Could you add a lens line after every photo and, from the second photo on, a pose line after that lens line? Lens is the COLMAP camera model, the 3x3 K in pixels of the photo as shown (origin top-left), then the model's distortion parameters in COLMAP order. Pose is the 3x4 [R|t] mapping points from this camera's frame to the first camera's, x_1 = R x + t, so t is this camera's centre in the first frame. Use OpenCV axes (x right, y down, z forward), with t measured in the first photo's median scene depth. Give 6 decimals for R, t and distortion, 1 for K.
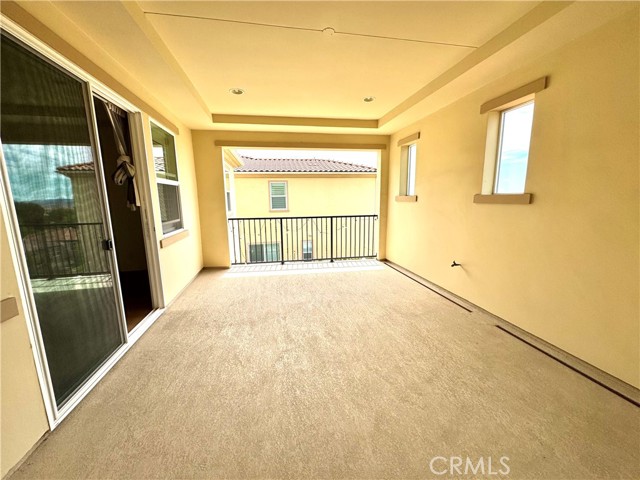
lens RADIAL K [[255.4, 0, 320.1], [0, 255.4, 240.7], [0, 0, 1]] dist [-0.003305, -0.000093]
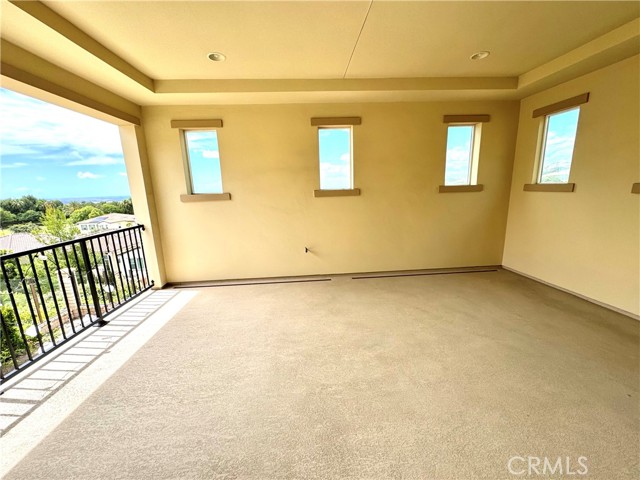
lens RADIAL K [[255.4, 0, 321.4], [0, 255.4, 239.2], [0, 0, 1]] dist [-0.003305, -0.000093]
pose [[0.124323, -0.183260, 0.975172, -0.641685], [0.194034, 0.968312, 0.157234, -0.135925], [-0.973085, 0.169669, 0.155942, 0.798059]]
